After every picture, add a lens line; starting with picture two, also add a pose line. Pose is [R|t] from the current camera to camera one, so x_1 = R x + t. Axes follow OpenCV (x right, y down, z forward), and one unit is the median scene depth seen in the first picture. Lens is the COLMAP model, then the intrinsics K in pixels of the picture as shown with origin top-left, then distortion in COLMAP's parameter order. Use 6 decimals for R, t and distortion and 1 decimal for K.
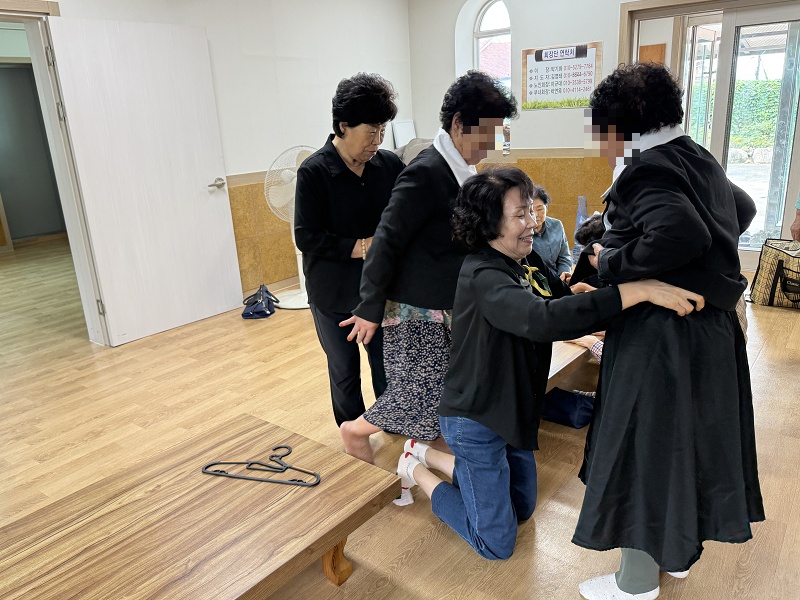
lens RADIAL K [[630.5, 0, 400.0], [0, 630.5, 300.0], [0, 0, 1]] dist [0.042422, -0.008329]
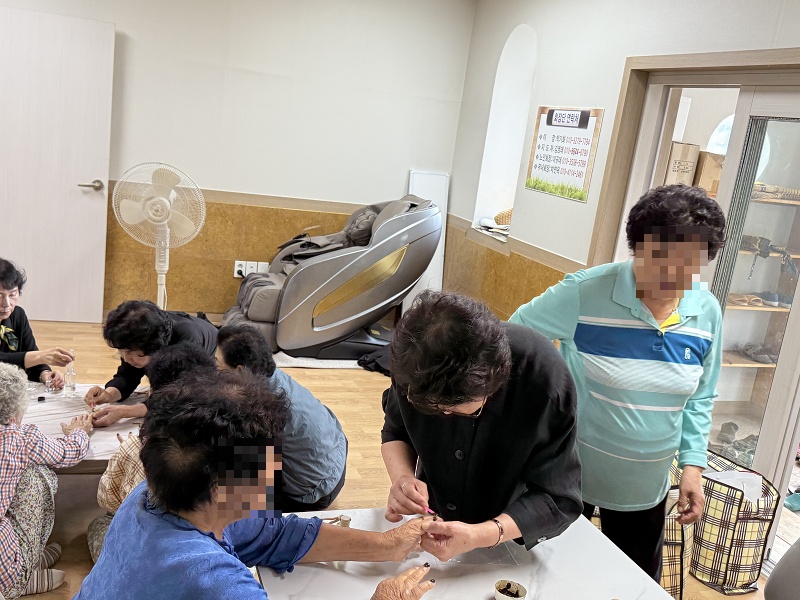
lens RADIAL K [[755.4, 0, 401.8], [0, 755.4, 293.0], [0, 0, 1]] dist [0.241412, -0.425038]
pose [[0.806631, 0.276122, -0.522592, 0.609220], [-0.324584, 0.945856, -0.001239, -0.152887], [0.493955, 0.170625, 0.852582, 0.238167]]
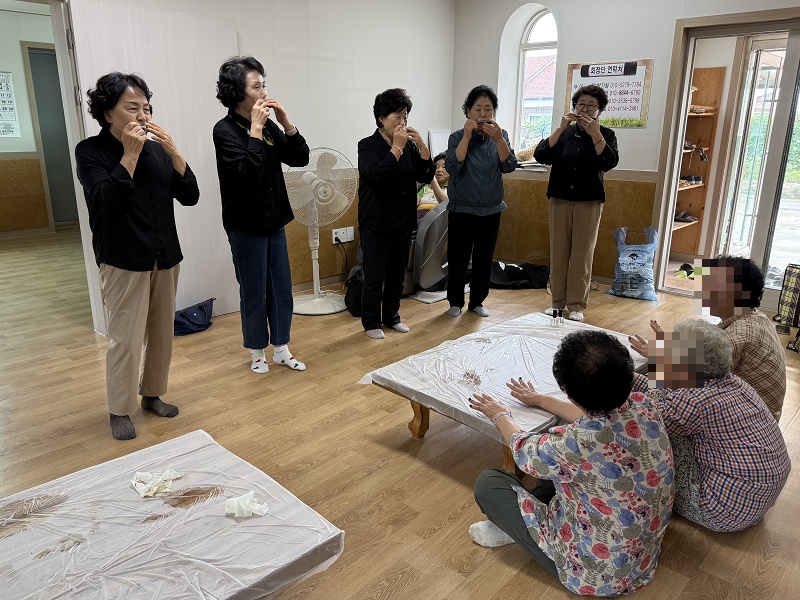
lens RADIAL K [[610.6, 0, 399.8], [0, 610.6, 304.5], [0, 0, 1]] dist [0.034767, -0.008464]
pose [[0.993824, 0.084137, -0.072346, 0.039986], [-0.084358, 0.996436, 0.000013, -0.012022], [0.072089, 0.006090, 0.997380, 0.063287]]
